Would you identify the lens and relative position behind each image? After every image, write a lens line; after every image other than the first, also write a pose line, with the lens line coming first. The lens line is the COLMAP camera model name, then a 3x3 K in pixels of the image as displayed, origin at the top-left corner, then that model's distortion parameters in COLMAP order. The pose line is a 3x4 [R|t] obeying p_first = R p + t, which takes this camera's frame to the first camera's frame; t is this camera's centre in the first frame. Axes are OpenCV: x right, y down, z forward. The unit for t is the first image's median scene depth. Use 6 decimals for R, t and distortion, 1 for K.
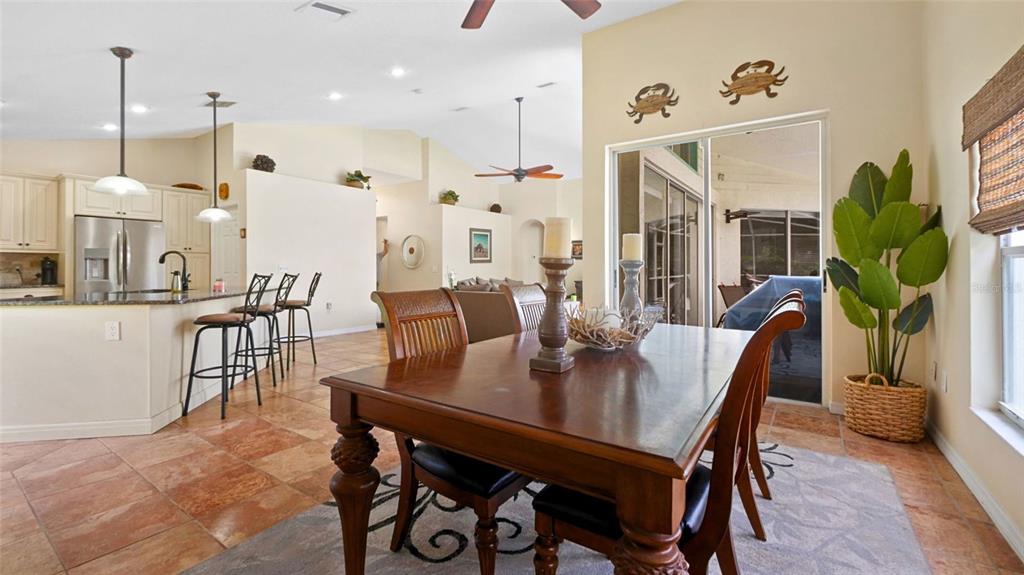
lens RADIAL K [[435.4, 0, 502.2], [0, 435.4, 265.4], [0, 0, 1]] dist [0.005280, -0.000213]
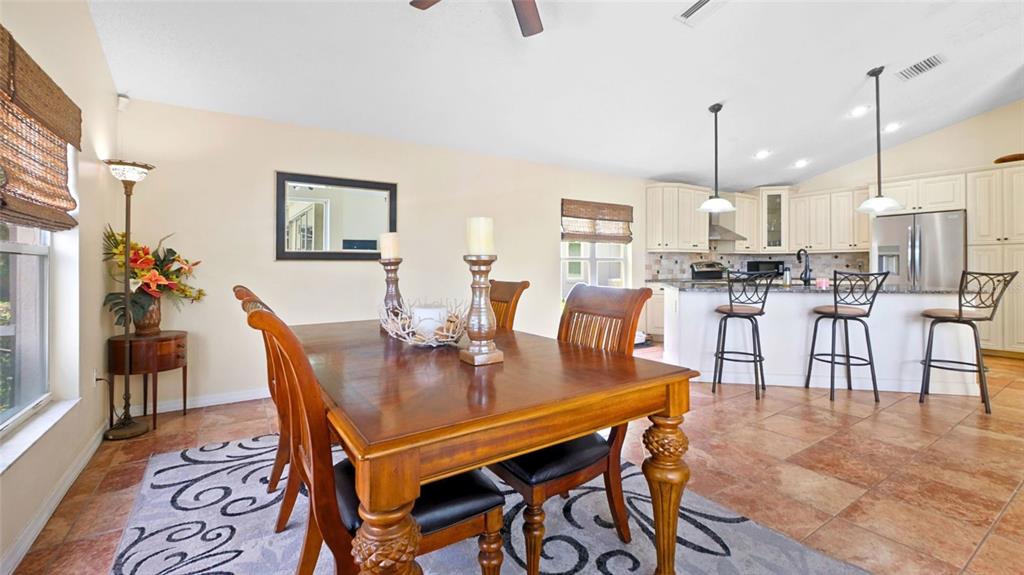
lens RADIAL K [[435.4, 0, 521.3], [0, 435.4, 259.4], [0, 0, 1]] dist [0.005280, -0.000213]
pose [[-0.339723, -0.009129, -0.940481, 0.302666], [0.010972, 0.999846, -0.013669, -0.001497], [0.940461, -0.014963, -0.339571, 0.443575]]
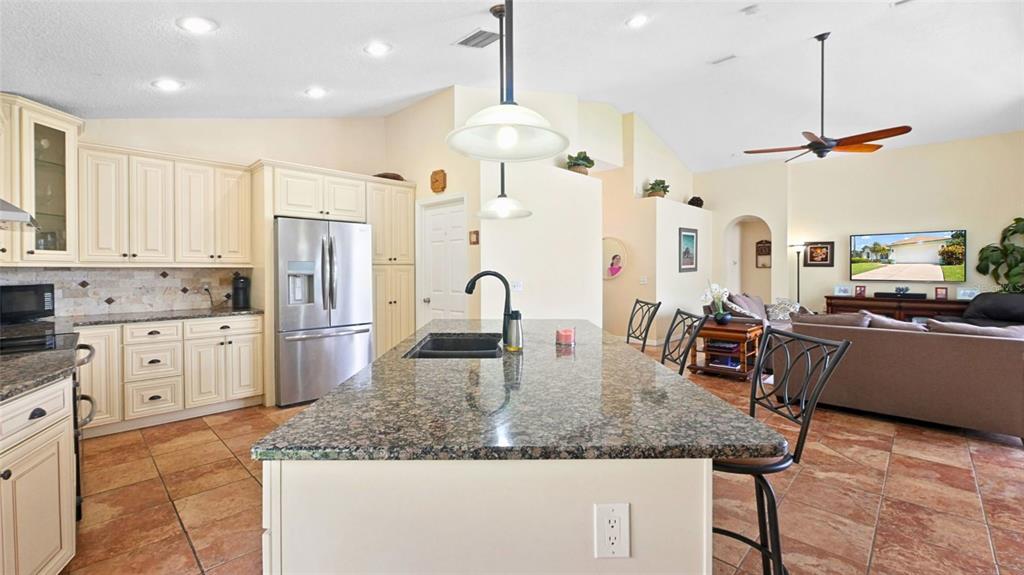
lens RADIAL K [[435.4, 0, 503.1], [0, 435.4, 270.2], [0, 0, 1]] dist [0.005280, -0.000213]
pose [[0.988098, 0.000266, -0.153827, -0.408921], [0.000936, 0.999970, 0.007739, -0.024562], [0.153825, -0.007791, 0.988067, 0.282676]]
